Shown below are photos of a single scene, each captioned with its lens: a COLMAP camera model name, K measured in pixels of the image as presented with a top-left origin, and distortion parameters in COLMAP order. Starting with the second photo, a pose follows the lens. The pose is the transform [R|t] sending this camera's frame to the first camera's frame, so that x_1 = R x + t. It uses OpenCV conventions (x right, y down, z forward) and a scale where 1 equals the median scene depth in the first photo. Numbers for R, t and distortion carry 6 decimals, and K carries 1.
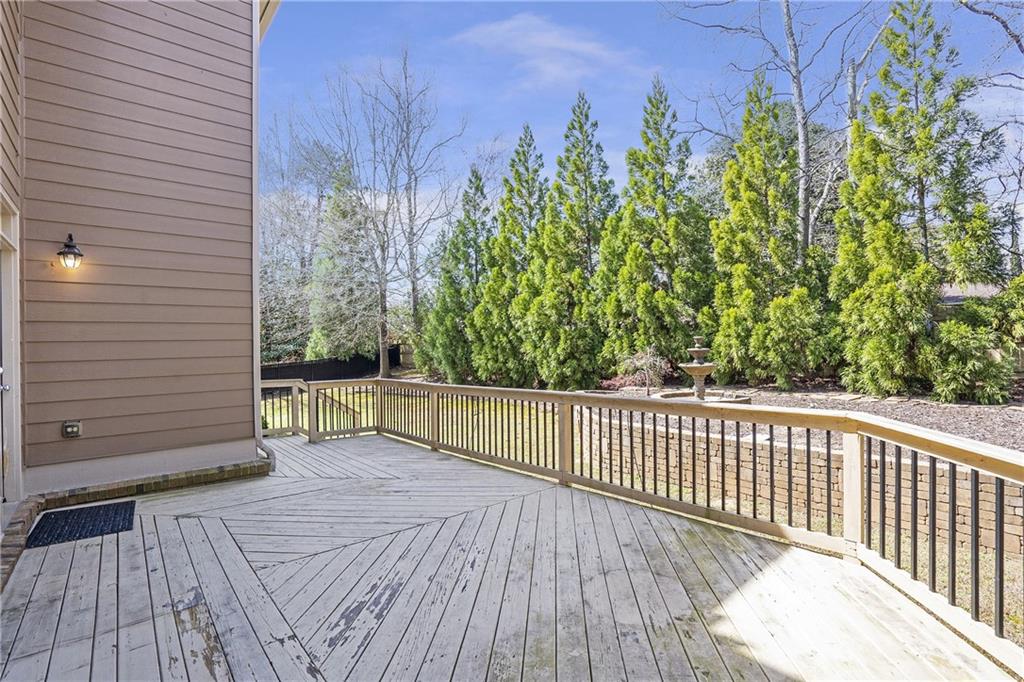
lens RADIAL K [[485.6, 0, 519.4], [0, 485.6, 345.5], [0, 0, 1]] dist [-0.002935, 0.002417]
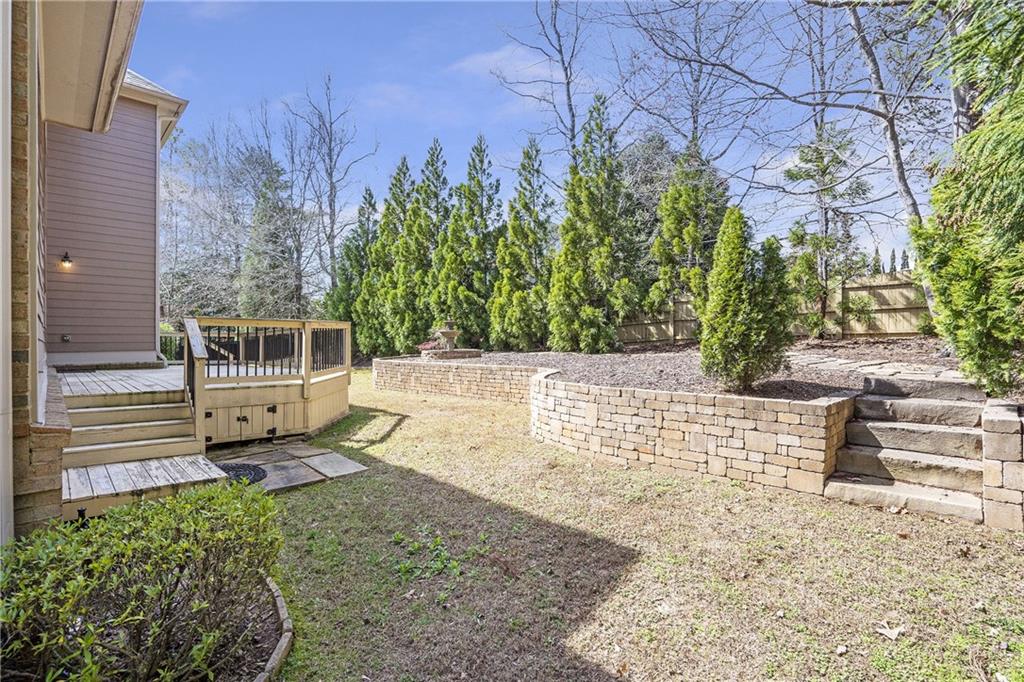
lens RADIAL K [[485.6, 0, 508.3], [0, 485.6, 348.1], [0, 0, 1]] dist [-0.002935, 0.002417]
pose [[0.998322, 0.013153, 0.056396, 0.367225], [-0.013604, 0.999879, 0.007604, 0.063440], [-0.056289, -0.008359, 0.998380, -0.500772]]
